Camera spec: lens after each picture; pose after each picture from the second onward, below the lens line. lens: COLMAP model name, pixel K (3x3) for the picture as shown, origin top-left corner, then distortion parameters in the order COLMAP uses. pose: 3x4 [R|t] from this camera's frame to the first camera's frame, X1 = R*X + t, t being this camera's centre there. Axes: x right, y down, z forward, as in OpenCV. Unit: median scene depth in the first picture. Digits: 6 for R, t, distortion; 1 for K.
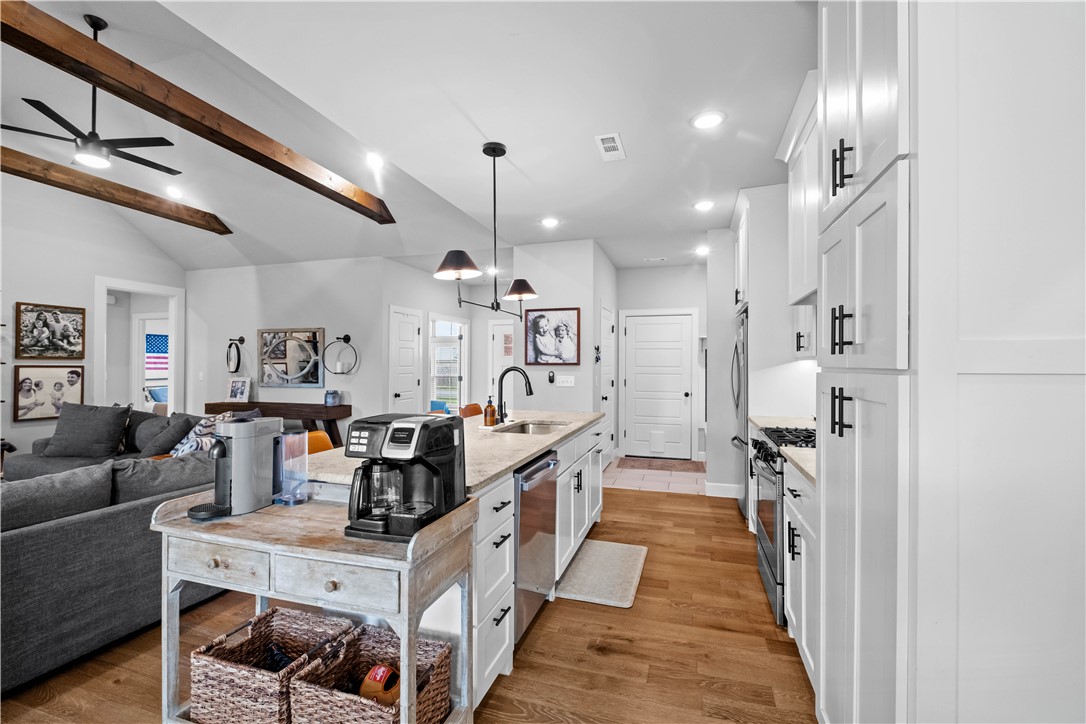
lens RADIAL K [[474.0, 0, 542.5], [0, 474.0, 361.8], [0, 0, 1]] dist [-0.003442, -0.001694]
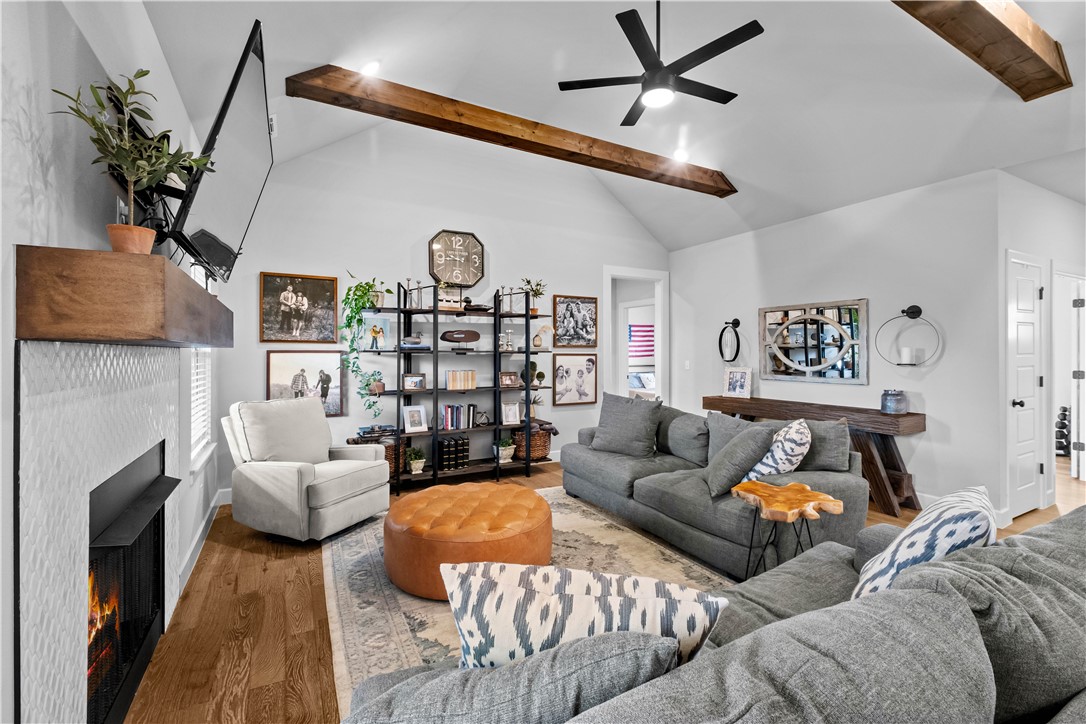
lens RADIAL K [[474.0, 0, 536.4], [0, 474.0, 353.2], [0, 0, 1]] dist [-0.003442, -0.001694]
pose [[0.711853, -0.003212, -0.702322, -0.371836], [0.008316, 0.999958, 0.003856, 0.001896], [0.702280, -0.008586, 0.711849, 0.191630]]
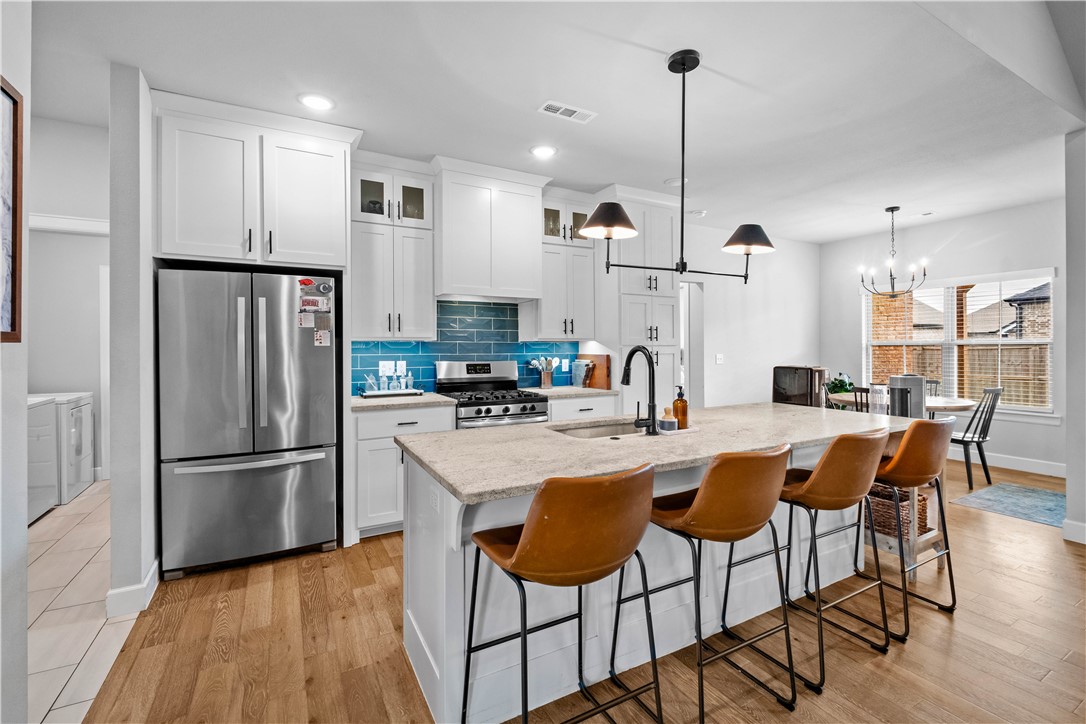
lens RADIAL K [[474.0, 0, 545.8], [0, 474.0, 346.4], [0, 0, 1]] dist [-0.003442, -0.001694]
pose [[-0.727706, 0.001253, 0.685888, -0.254416], [-0.002691, 0.999985, -0.004682, 0.009307], [-0.685884, -0.005253, -0.727692, 0.935557]]
